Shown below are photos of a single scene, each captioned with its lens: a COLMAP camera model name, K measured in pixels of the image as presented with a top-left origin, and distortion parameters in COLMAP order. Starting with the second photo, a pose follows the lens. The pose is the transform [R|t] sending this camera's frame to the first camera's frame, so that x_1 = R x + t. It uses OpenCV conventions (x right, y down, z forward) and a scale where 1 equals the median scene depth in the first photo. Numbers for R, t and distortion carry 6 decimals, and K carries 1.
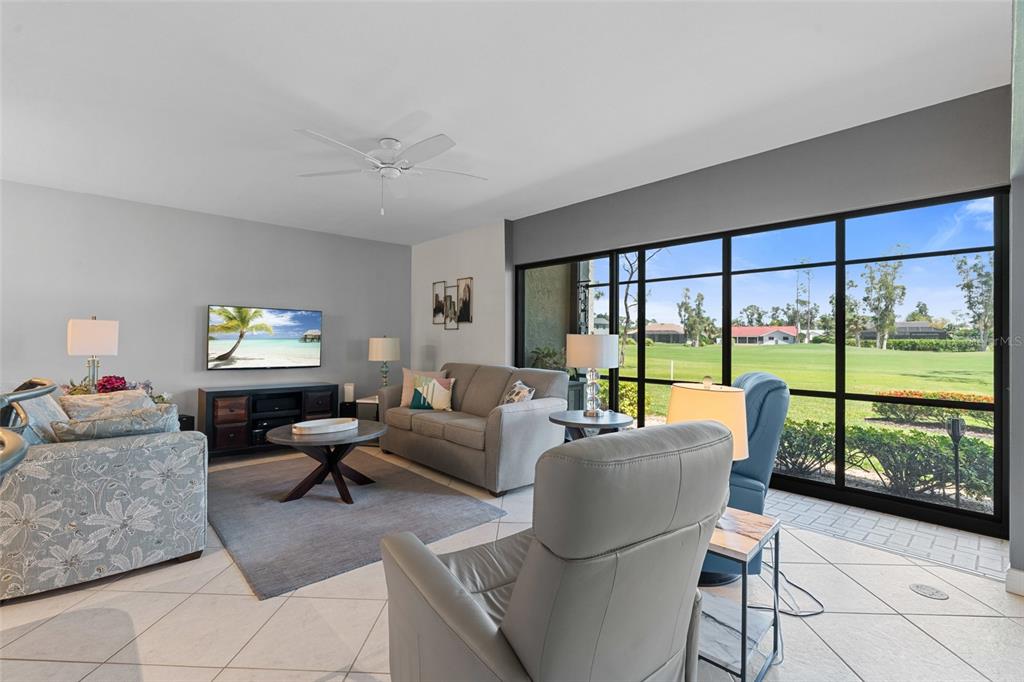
lens RADIAL K [[466.7, 0, 507.1], [0, 466.7, 335.3], [0, 0, 1]] dist [-0.003483, 0.001120]
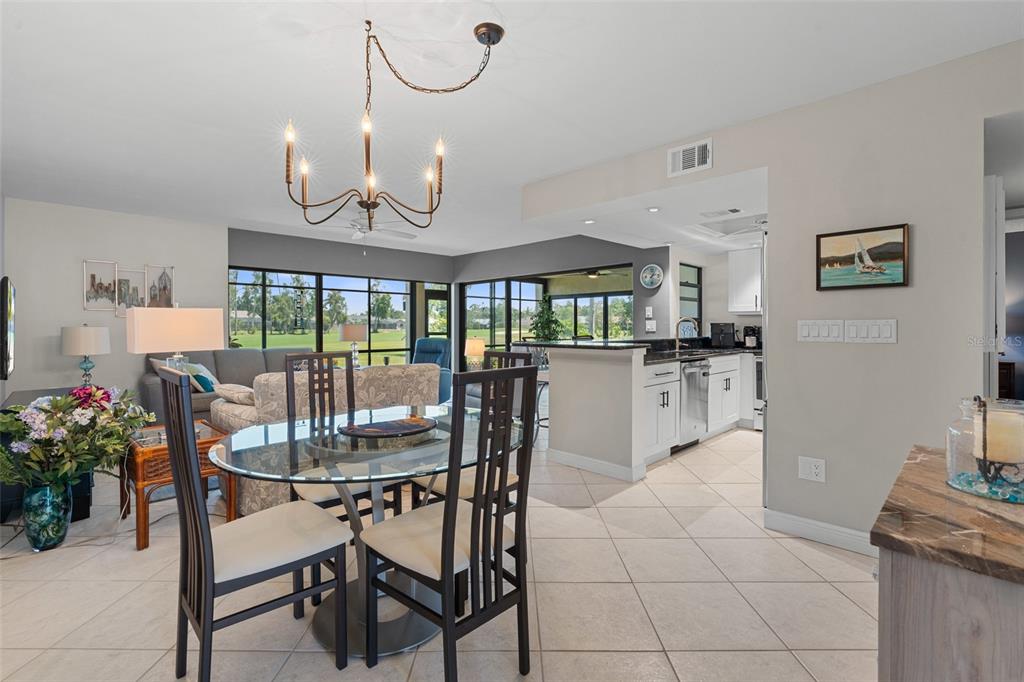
lens RADIAL K [[466.7, 0, 507.1], [0, 466.7, 335.3], [0, 0, 1]] dist [-0.003483, 0.001120]
pose [[-0.035852, -0.023690, 0.999076, -1.032292], [-0.005332, 0.999709, 0.023514, -0.001872], [-0.999343, -0.004484, -0.035967, 0.277987]]
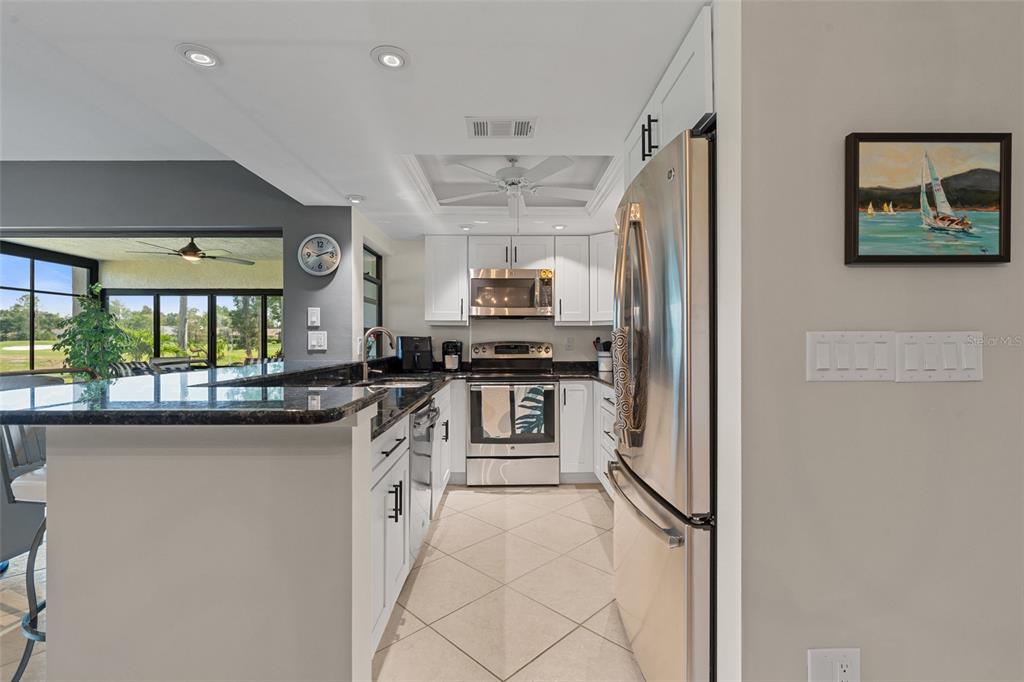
lens RADIAL K [[466.7, 0, 510.1], [0, 466.7, 340.4], [0, 0, 1]] dist [0.001132, 0.000575]
pose [[-0.737291, -0.007744, 0.675530, -0.618213], [-0.011729, 0.999930, -0.001338, -0.001944], [-0.675473, -0.008910, -0.737331, 0.201390]]
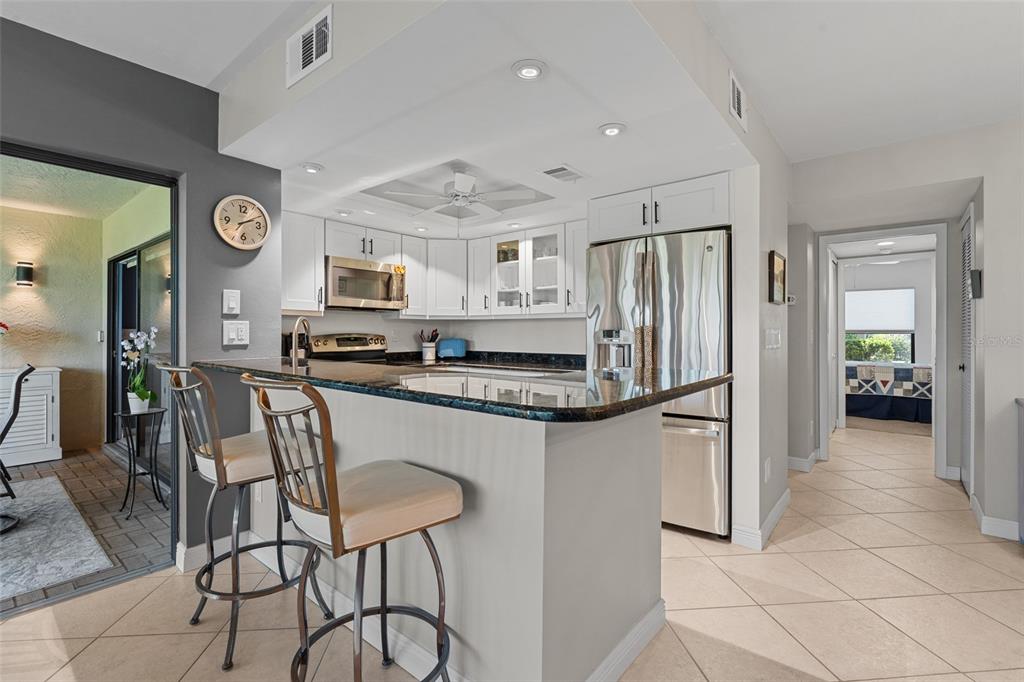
lens RADIAL K [[466.7, 0, 507.1], [0, 466.7, 335.3], [0, 0, 1]] dist [-0.003483, 0.001120]
pose [[-0.991710, -0.008124, -0.128242, -0.256412], [-0.007692, 0.999963, -0.003865, 0.002448], [0.128269, -0.002847, -0.991735, 0.408176]]
